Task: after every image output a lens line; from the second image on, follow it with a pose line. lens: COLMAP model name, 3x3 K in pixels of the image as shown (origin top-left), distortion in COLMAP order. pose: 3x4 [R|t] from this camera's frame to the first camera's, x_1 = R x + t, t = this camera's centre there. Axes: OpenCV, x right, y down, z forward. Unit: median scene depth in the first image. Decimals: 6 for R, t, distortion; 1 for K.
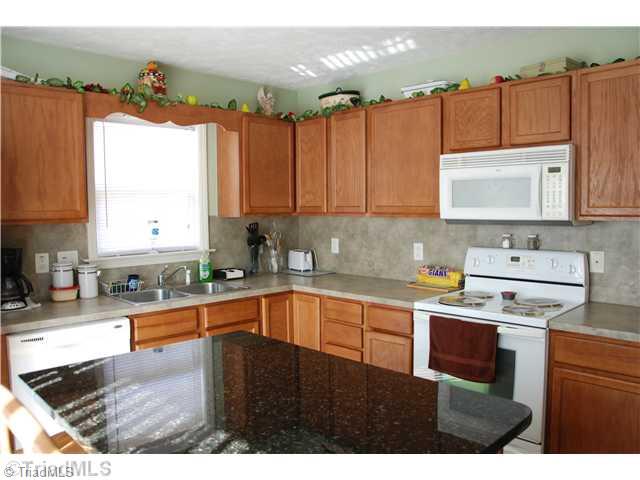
lens RADIAL K [[520.1, 0, 320.0], [0, 520.1, 240.0], [0, 0, 1]] dist [-0.184988, 0.160853]
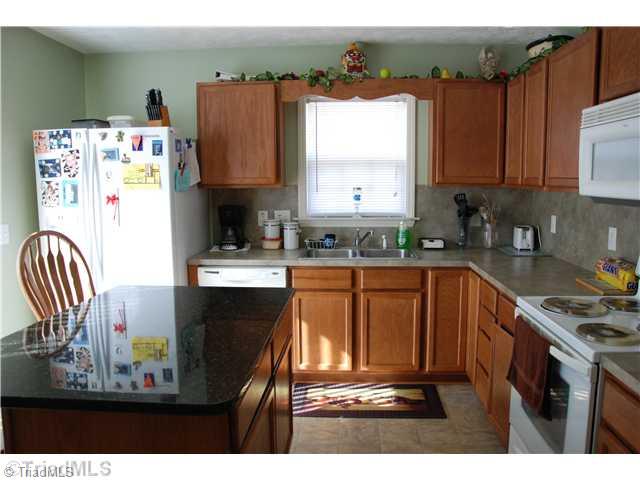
lens RADIAL K [[520.1, 0, 320.0], [0, 520.1, 240.0], [0, 0, 1]] dist [-0.184988, 0.160853]
pose [[0.650153, 0.098345, -0.753412, 0.482831], [-0.050222, 0.994982, 0.086540, -0.018544], [0.758142, -0.018426, 0.651829, 0.208498]]
